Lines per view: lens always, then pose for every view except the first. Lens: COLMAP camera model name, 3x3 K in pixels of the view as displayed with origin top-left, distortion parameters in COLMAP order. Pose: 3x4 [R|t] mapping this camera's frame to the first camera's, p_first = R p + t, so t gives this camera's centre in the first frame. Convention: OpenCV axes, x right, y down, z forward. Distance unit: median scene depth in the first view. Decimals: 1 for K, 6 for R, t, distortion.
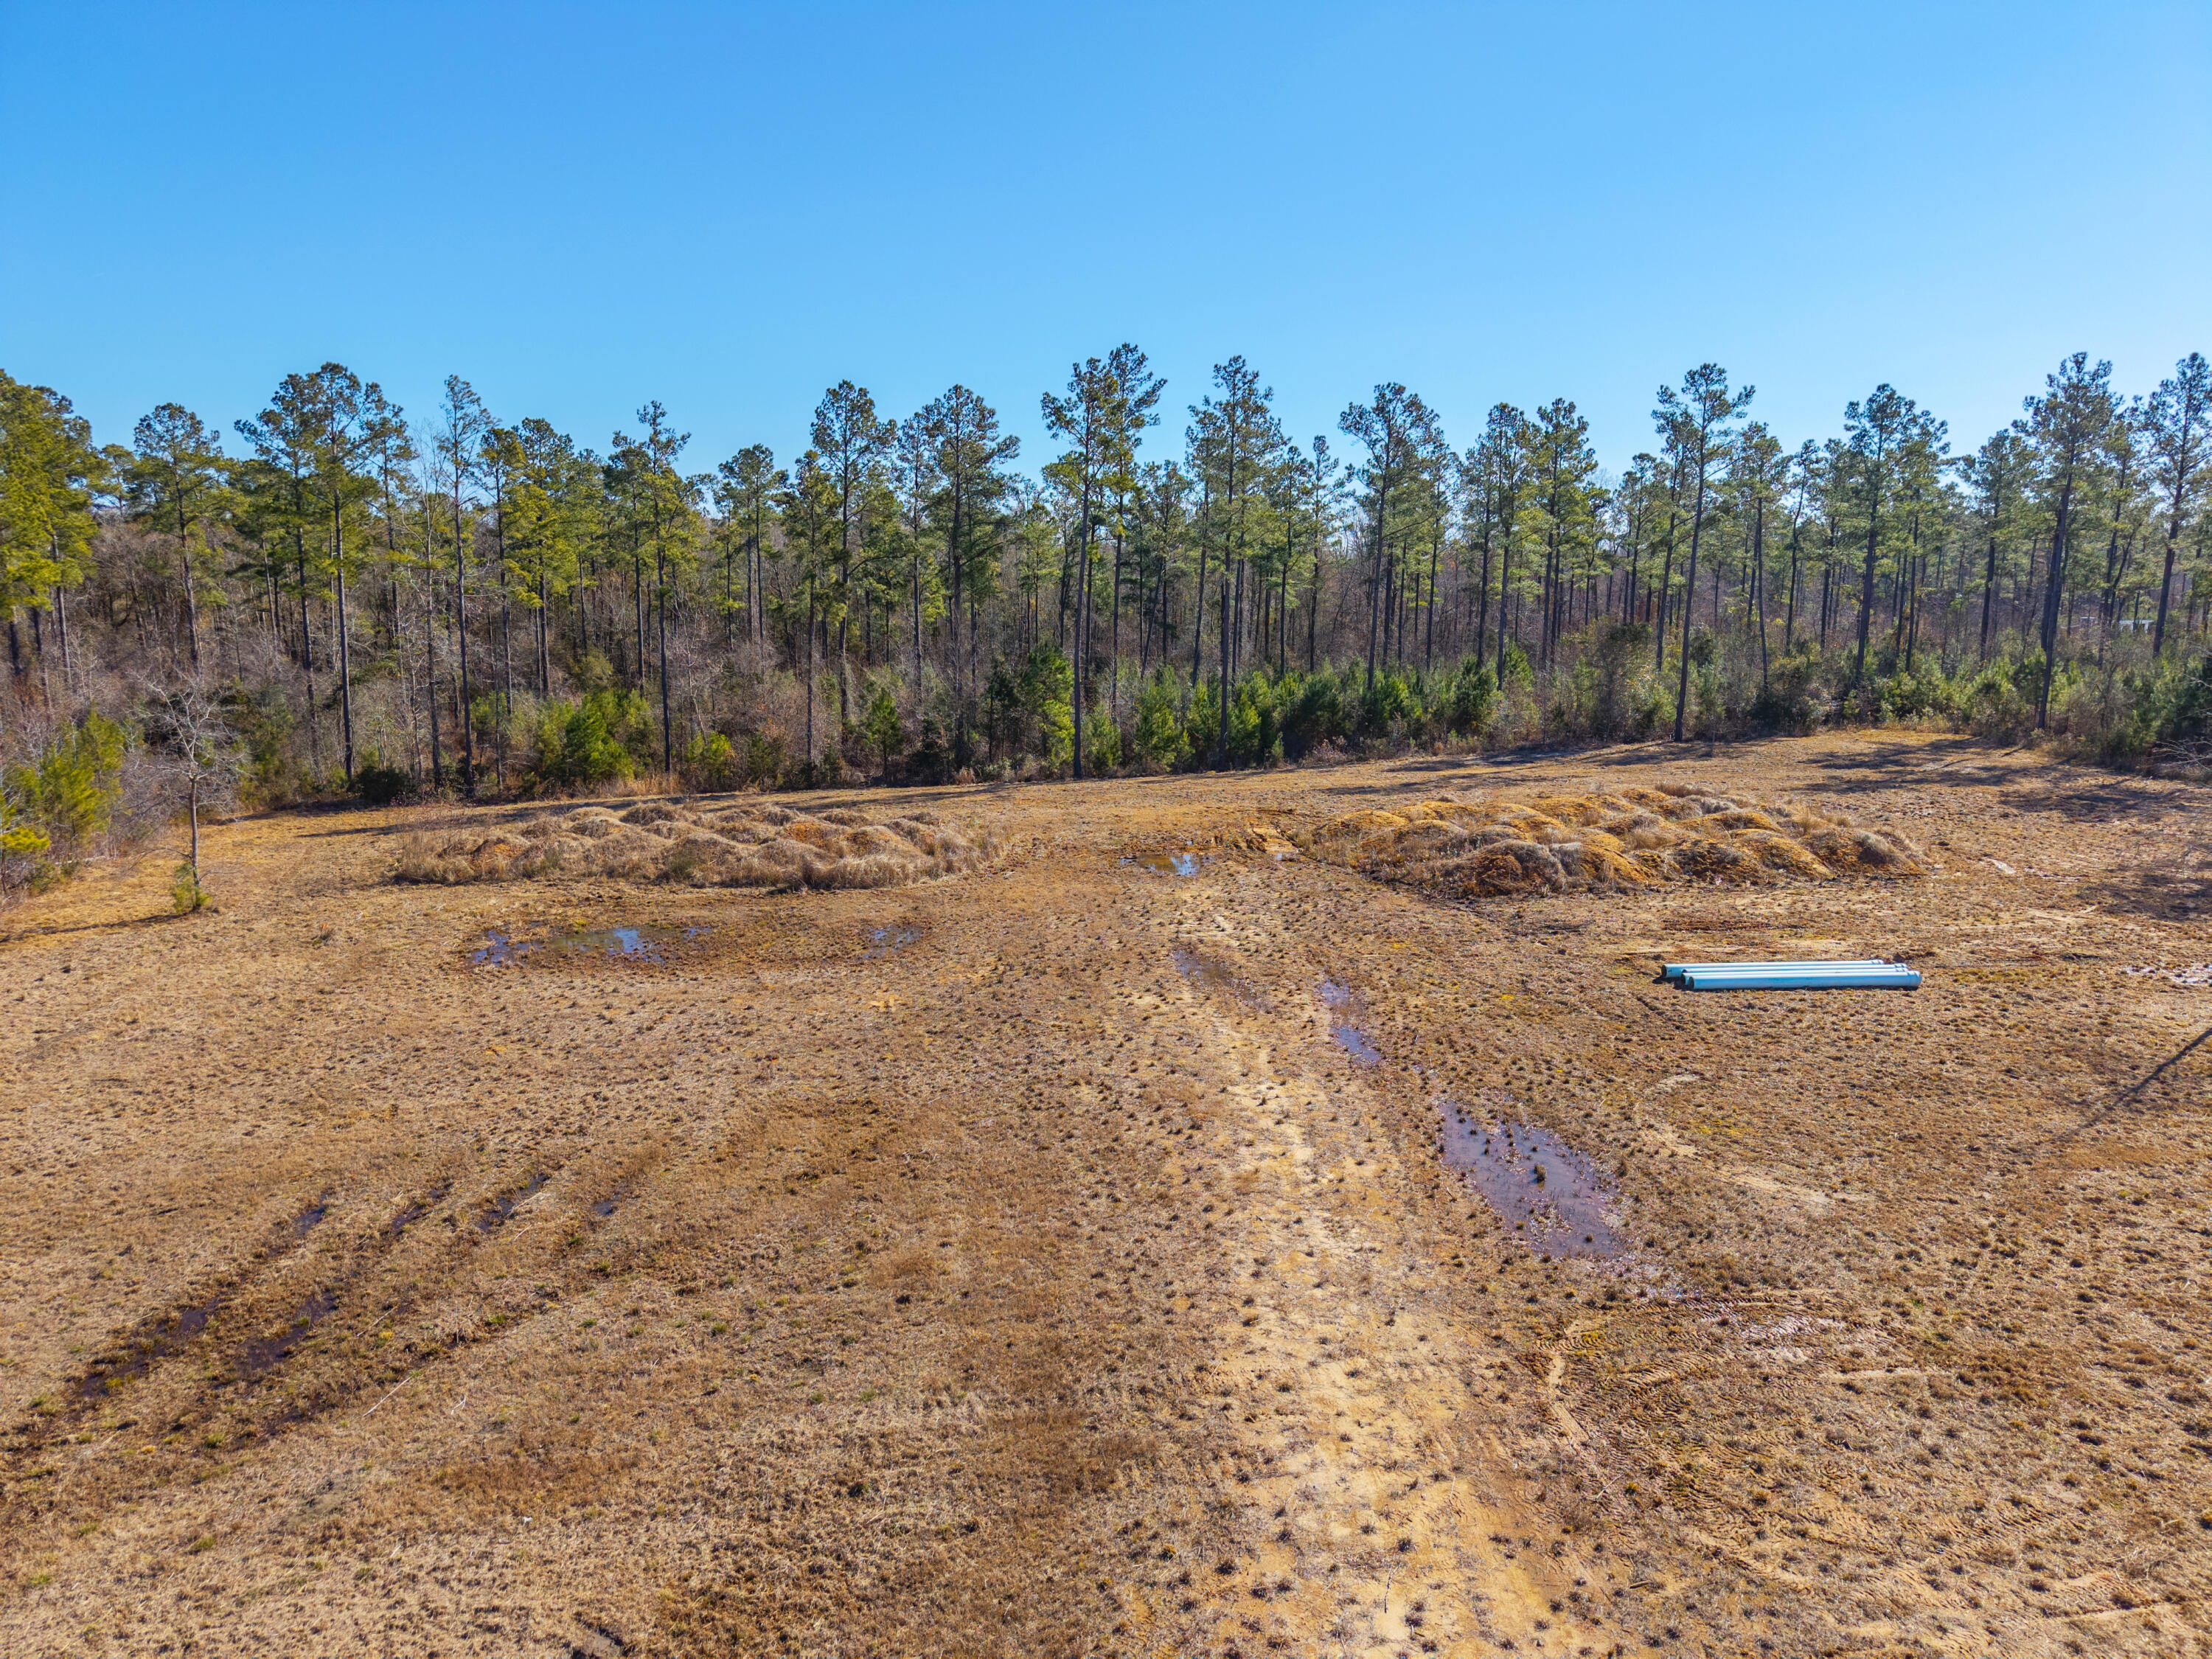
lens RADIAL K [[1525.1, 0, 1108.4], [0, 1525.1, 814.3], [0, 0, 1]] dist [0.023244, -0.014812]
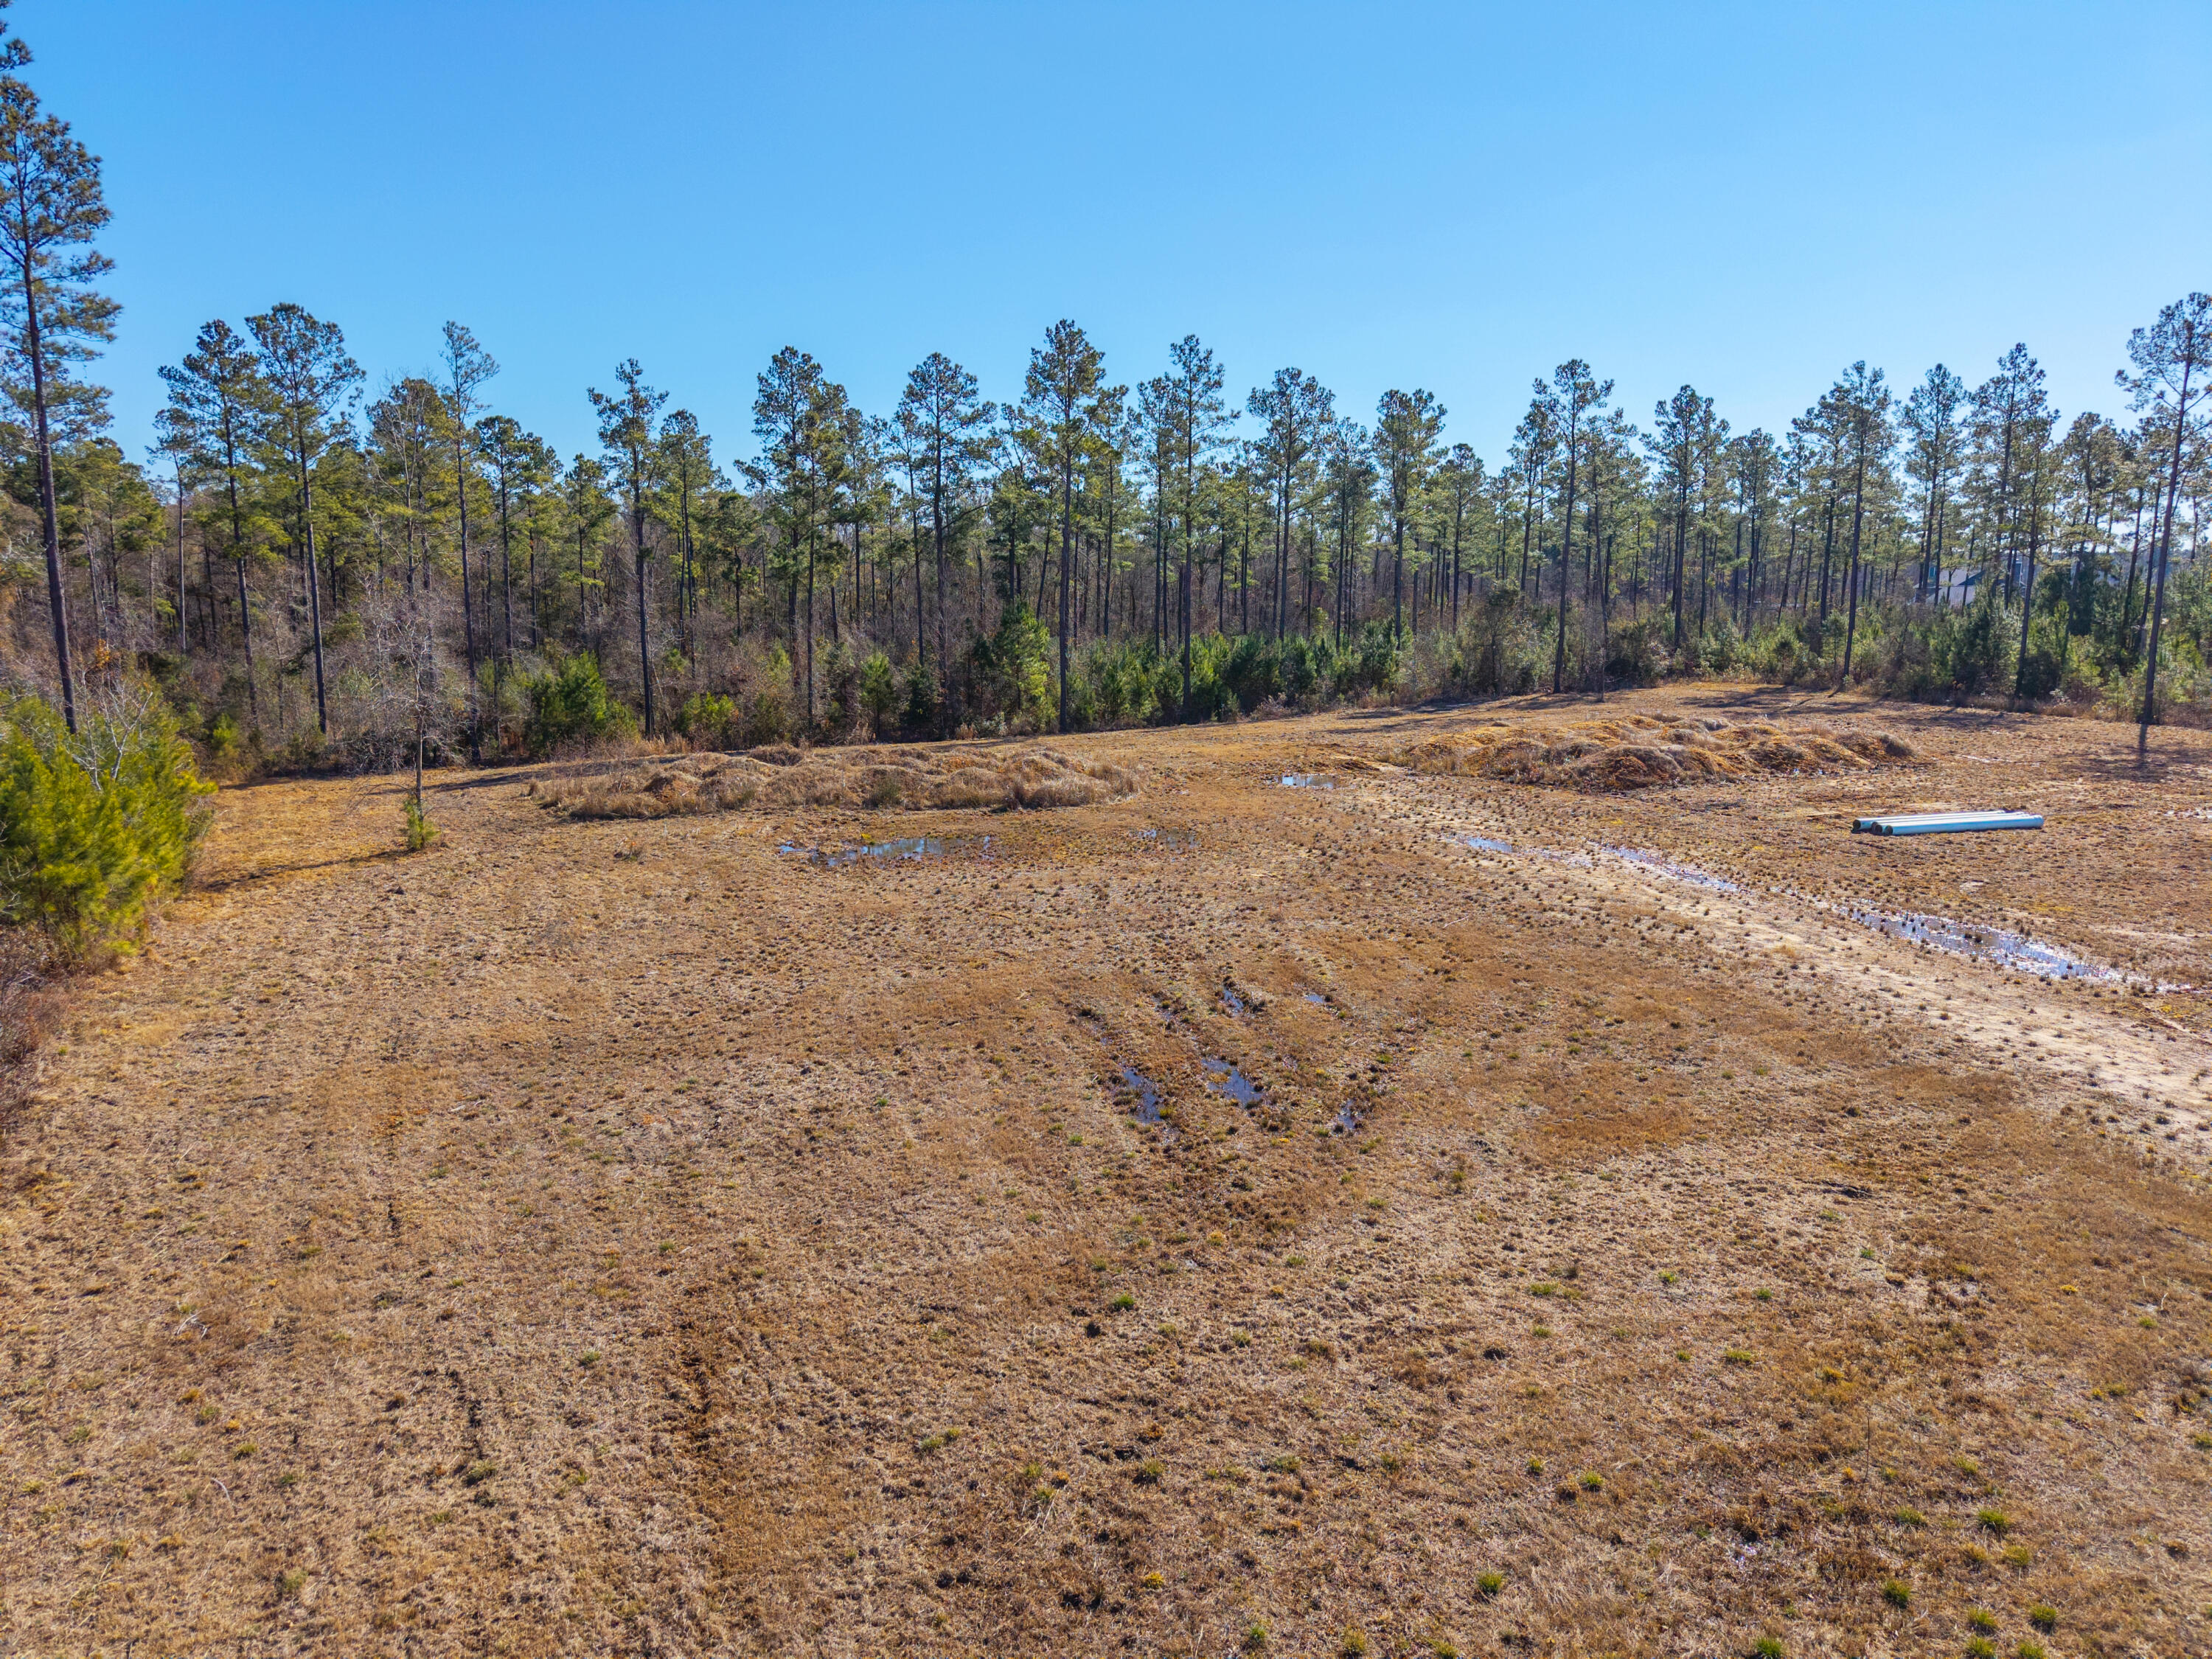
lens RADIAL K [[1525.1, 0, 1102.1], [0, 1525.1, 842.0], [0, 0, 1]] dist [0.023244, -0.014812]
pose [[0.974036, -0.035725, 0.223559, -0.230053], [0.032490, 0.999308, 0.018134, 0.033454], [-0.224052, -0.010399, 0.974522, -0.033286]]
